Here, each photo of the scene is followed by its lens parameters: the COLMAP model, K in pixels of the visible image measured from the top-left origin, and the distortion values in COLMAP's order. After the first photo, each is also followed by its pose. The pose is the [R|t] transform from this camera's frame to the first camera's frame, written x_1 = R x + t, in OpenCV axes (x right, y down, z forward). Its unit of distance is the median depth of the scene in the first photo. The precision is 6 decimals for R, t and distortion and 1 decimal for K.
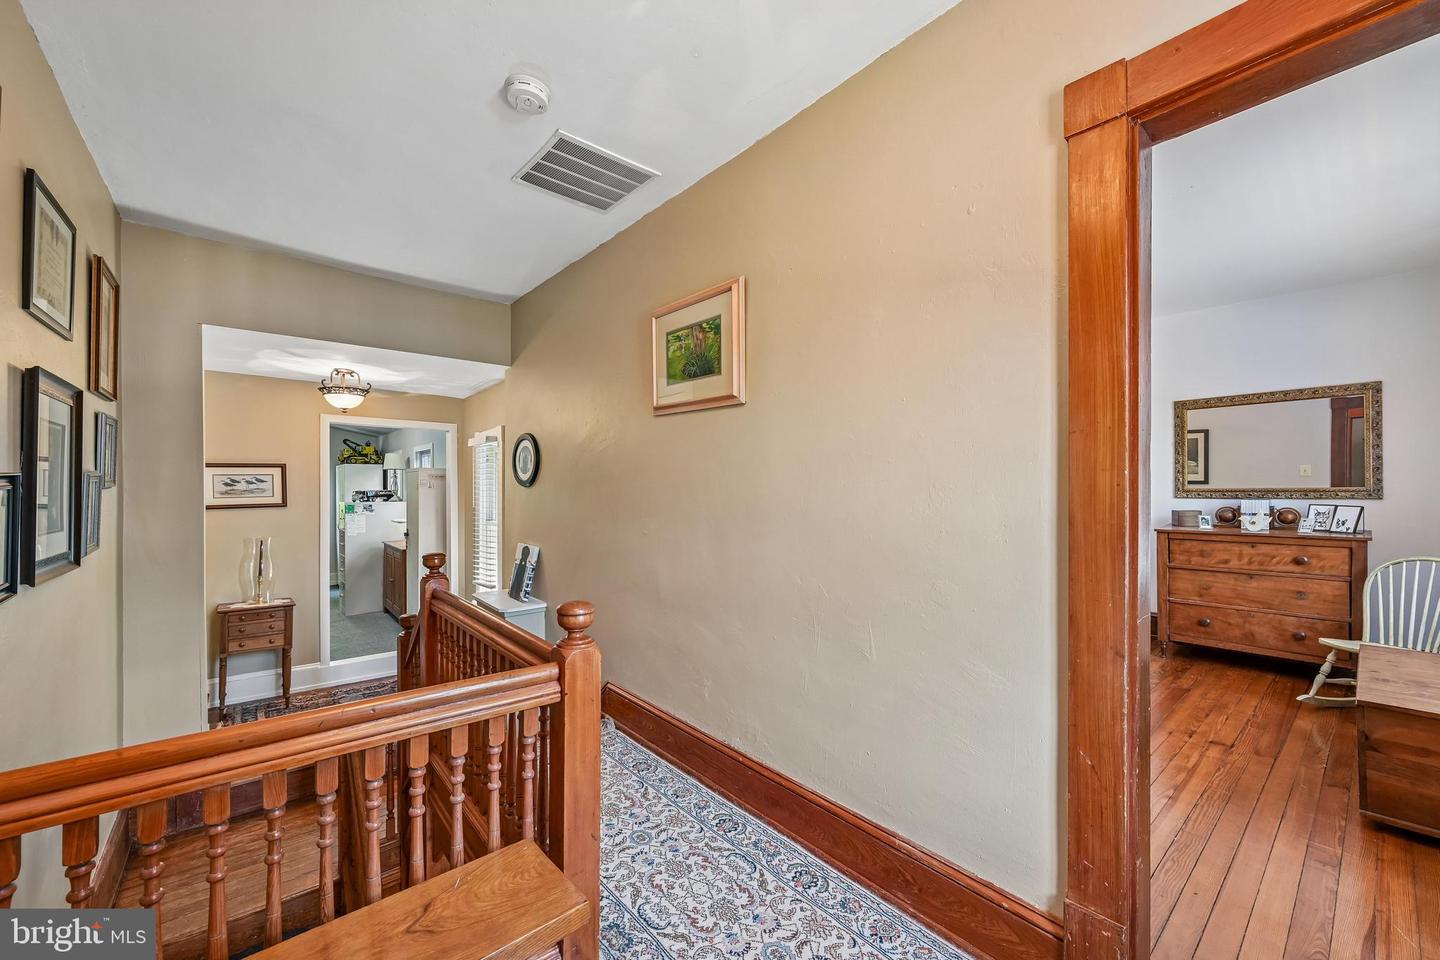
lens RADIAL K [[568.0, 0, 719.9], [0, 568.0, 484.3], [0, 0, 1]] dist [-0.001475, -0.000308]
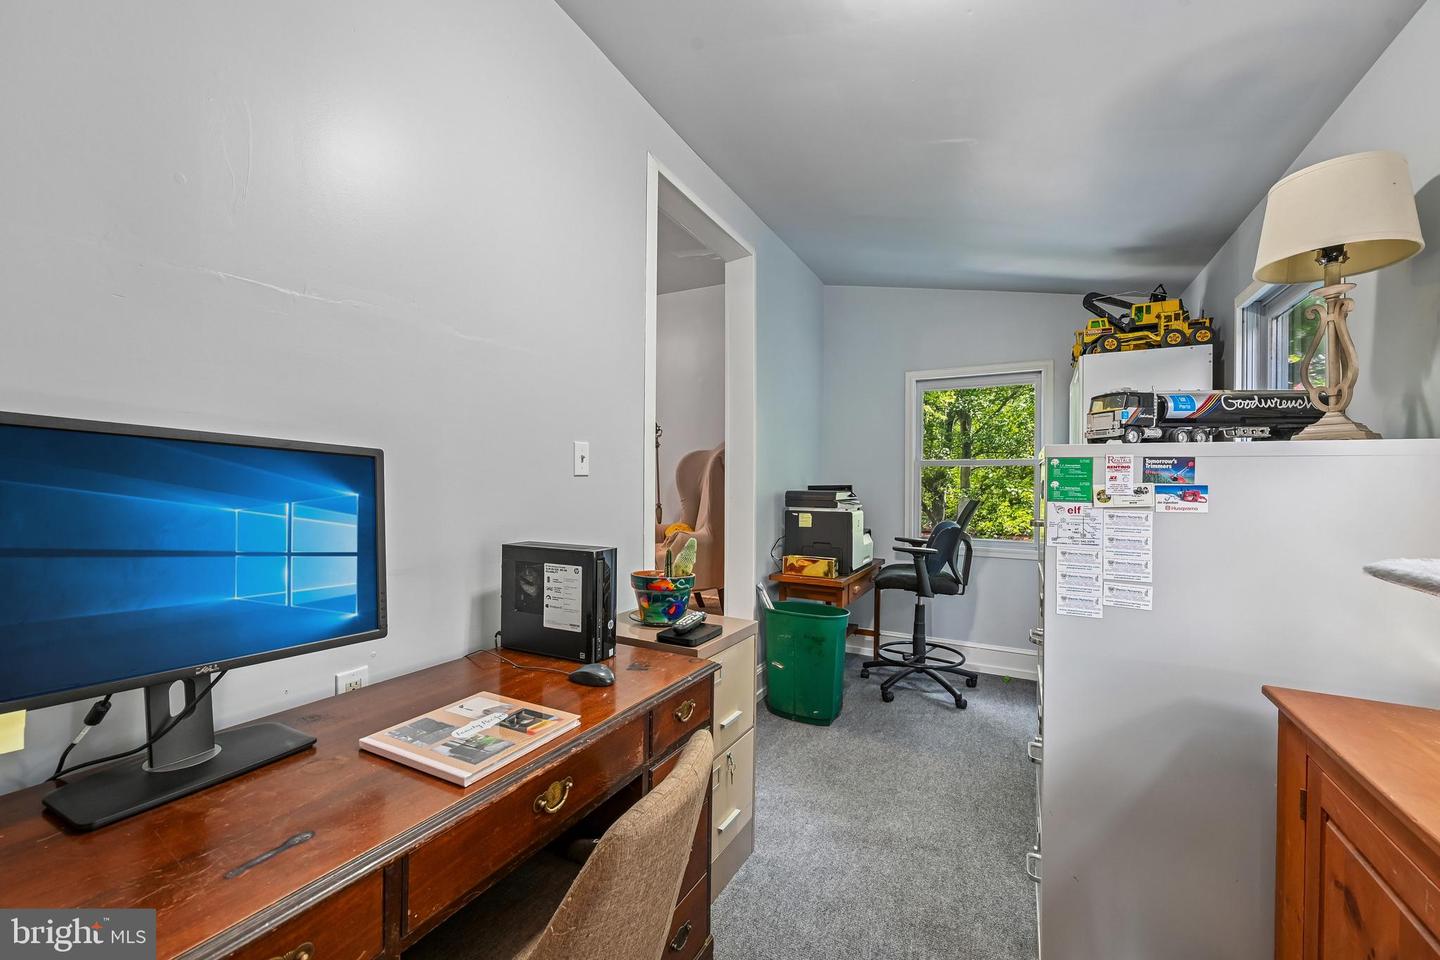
lens RADIAL K [[568.0, 0, 720.9], [0, 568.0, 483.4], [0, 0, 1]] dist [-0.001475, -0.000308]
pose [[0.362768, 0.003530, -0.931873, -0.495331], [0.002838, 0.999984, 0.004893, 0.042198], [0.931875, -0.004420, 0.362752, 0.788139]]
